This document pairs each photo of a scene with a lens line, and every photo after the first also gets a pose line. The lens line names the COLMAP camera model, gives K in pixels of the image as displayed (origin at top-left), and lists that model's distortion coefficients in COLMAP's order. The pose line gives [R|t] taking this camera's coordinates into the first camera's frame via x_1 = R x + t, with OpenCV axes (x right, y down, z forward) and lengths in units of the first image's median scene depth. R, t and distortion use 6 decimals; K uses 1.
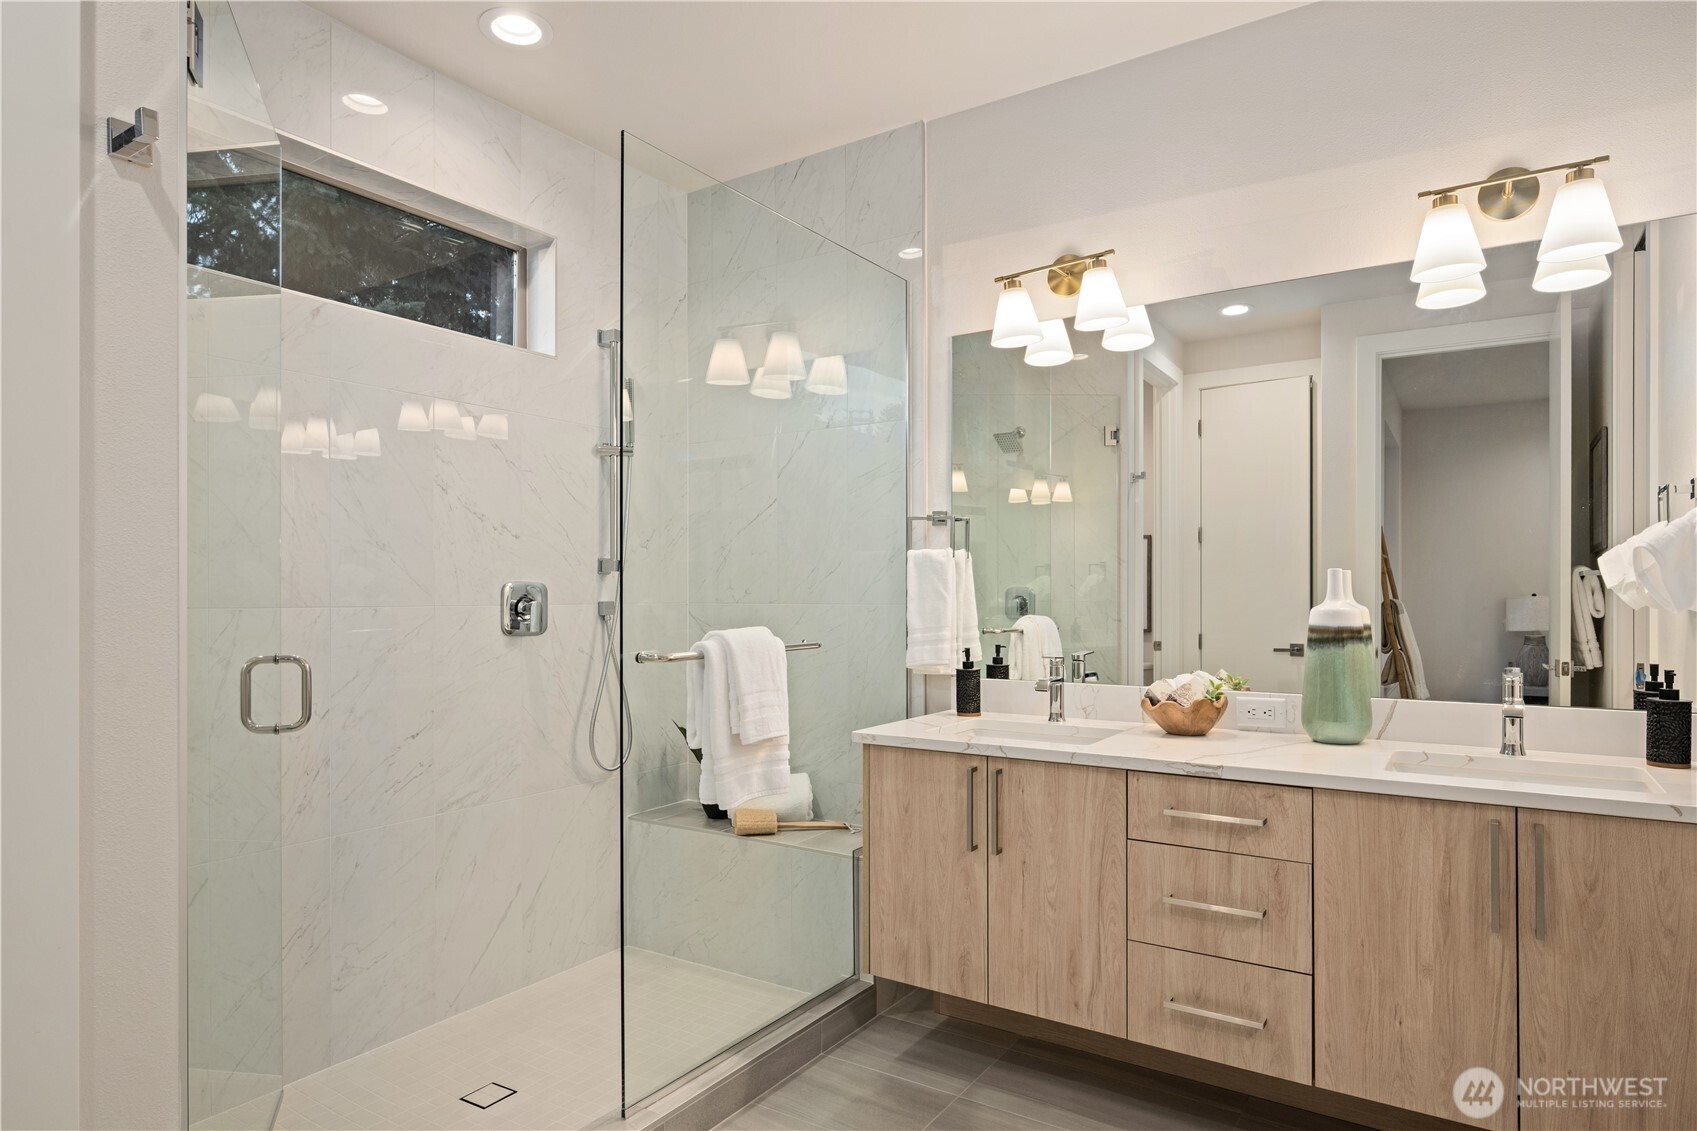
lens RADIAL K [[975.1, 0, 849.0], [0, 975.1, 592.0], [0, 0, 1]] dist [0.017590, 0.000799]
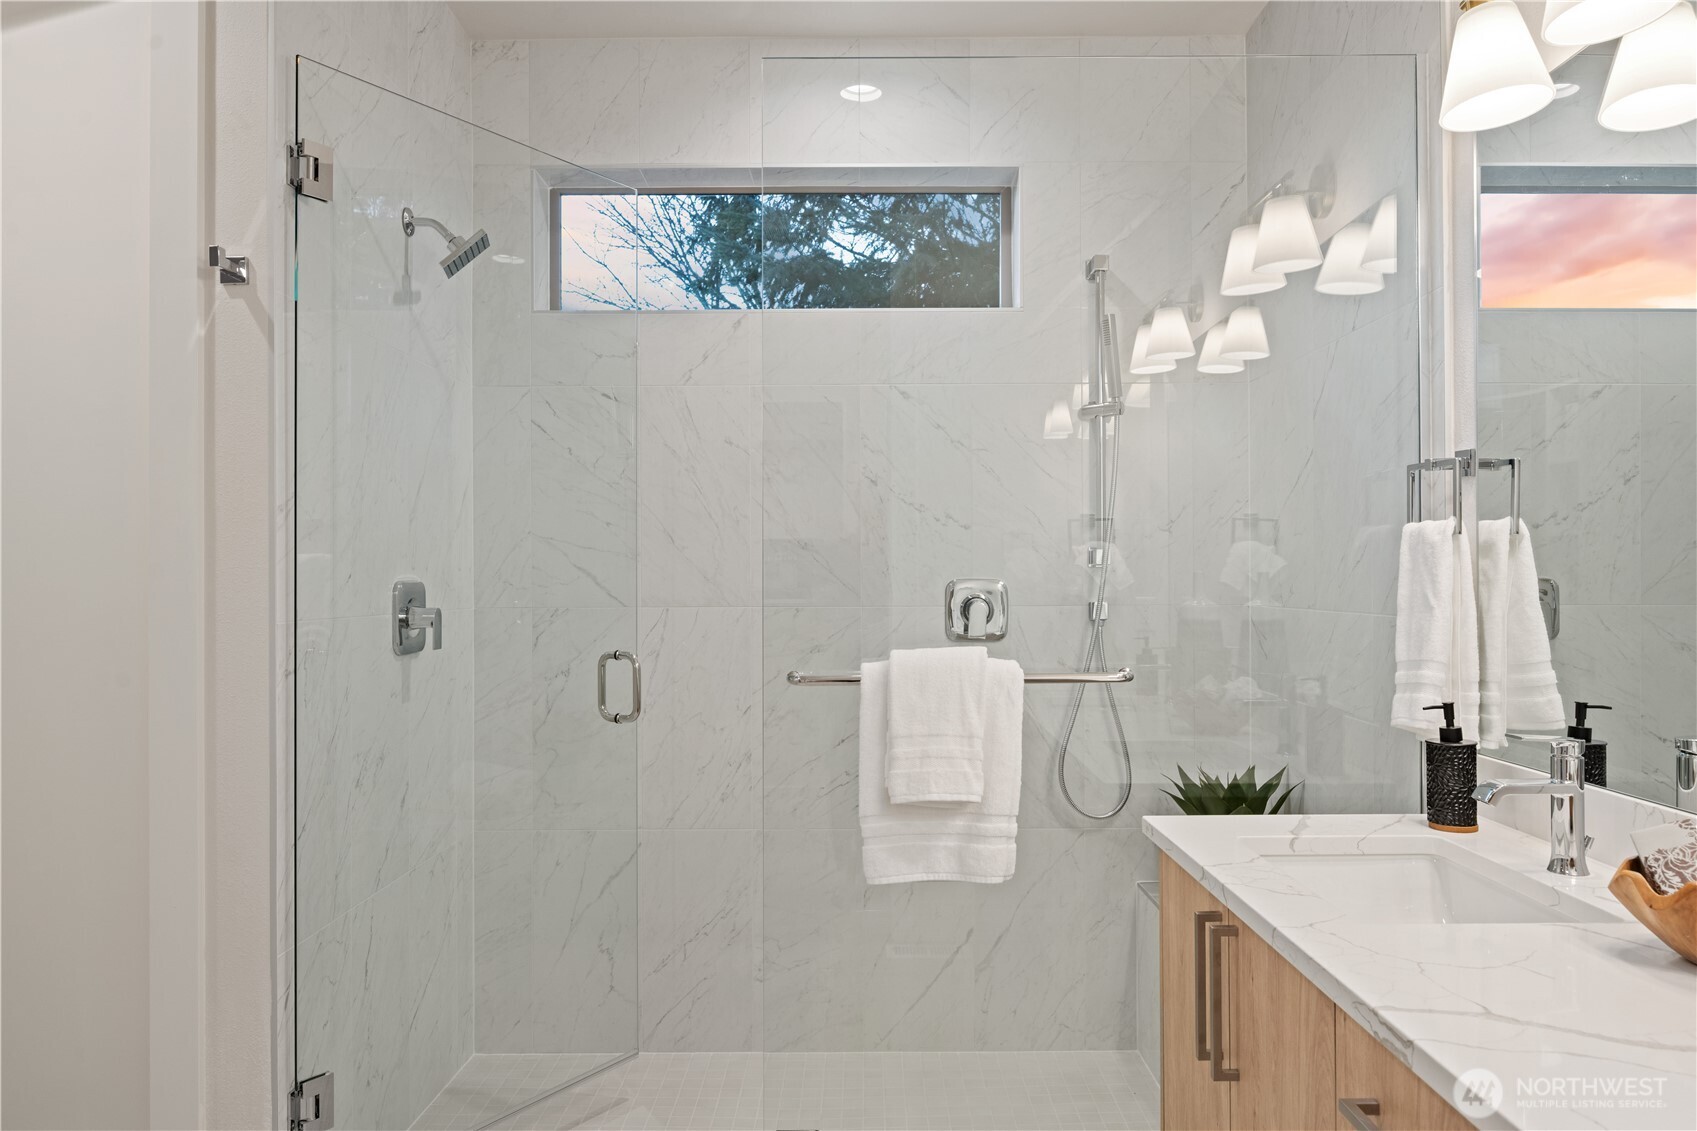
lens RADIAL K [[1125.2, 0, 848.5], [0, 1125.2, 565.5], [0, 0, 1]] dist [0.001543, 0.001460]
pose [[0.548716, -0.011267, -0.835933, 0.459422], [0.005113, 0.999936, -0.010121, -0.013598], [0.835993, 0.001280, 0.548739, 0.384713]]
